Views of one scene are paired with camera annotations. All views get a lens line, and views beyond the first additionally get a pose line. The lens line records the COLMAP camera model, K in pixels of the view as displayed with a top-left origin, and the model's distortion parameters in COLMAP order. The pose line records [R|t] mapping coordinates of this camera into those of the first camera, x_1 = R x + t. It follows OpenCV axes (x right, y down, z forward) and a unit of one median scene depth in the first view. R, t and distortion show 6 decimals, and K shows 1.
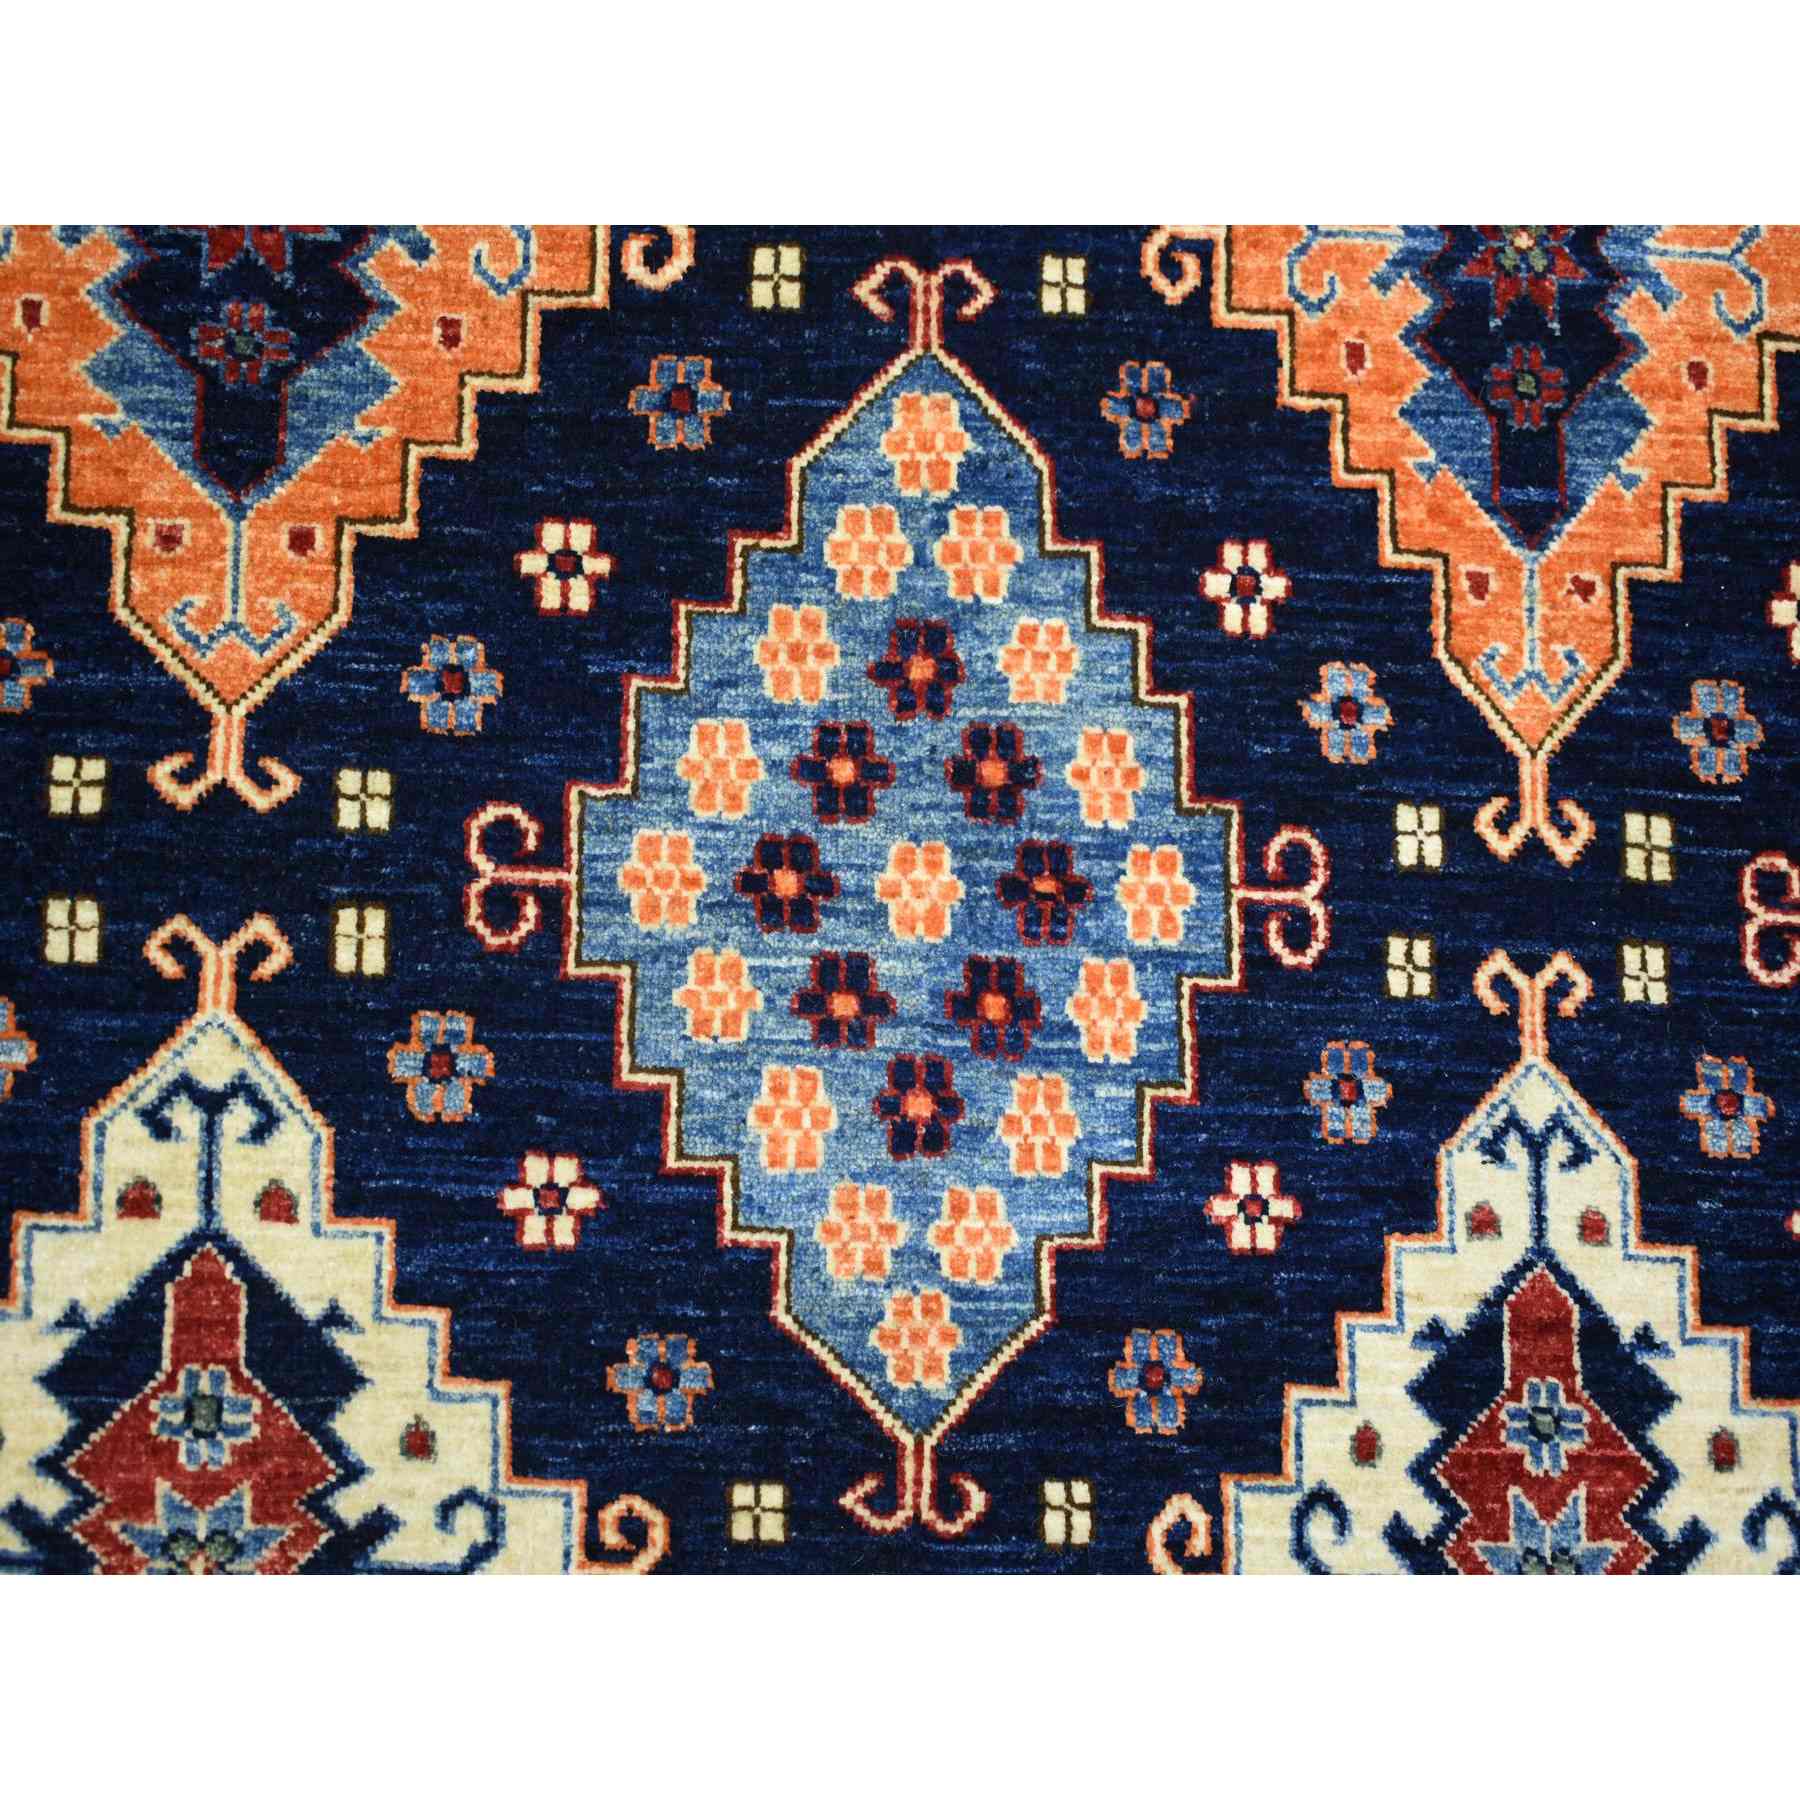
lens RADIAL K [[2952.0, 0, 900.0], [0, 2952.0, 900.0], [0, 0, 1]] dist [-0.011395, -0.097953]
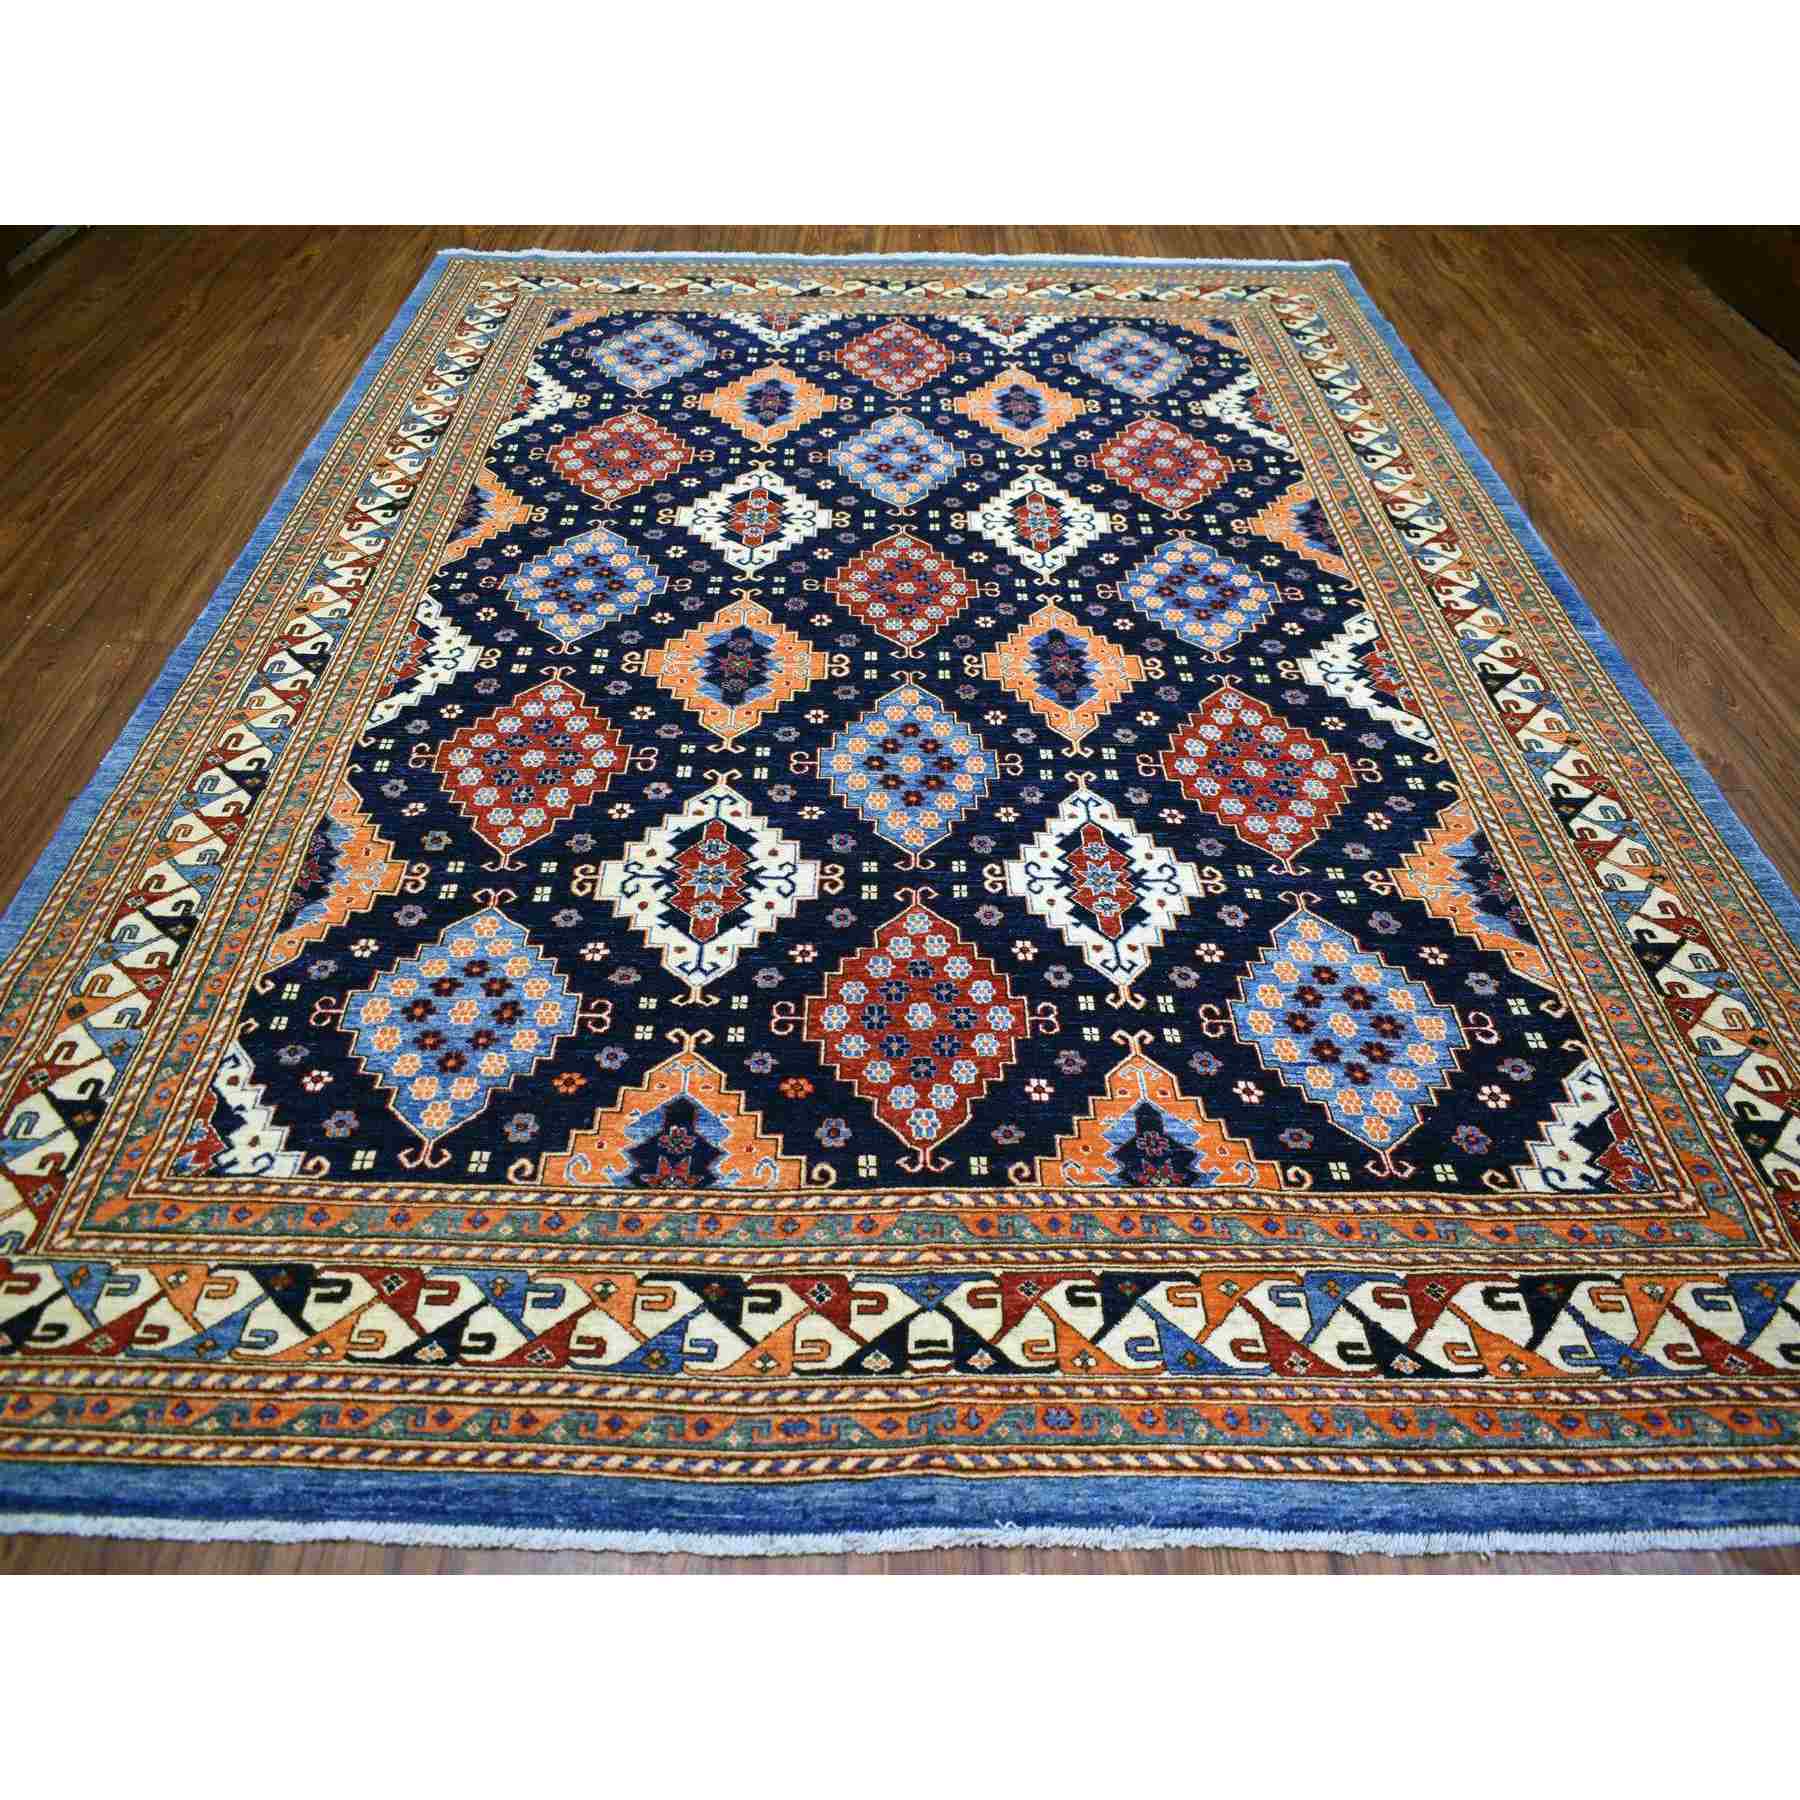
lens RADIAL K [[1187.6, 0, 870.6], [0, 1187.6, 902.2], [0, 0, 1]] dist [-0.009148, -0.002265]
pose [[0.999069, -0.033569, -0.027114, -0.010160], [0.011355, 0.810727, -0.585315, 1.020016], [0.041630, 0.584462, 0.810353, -0.108422]]
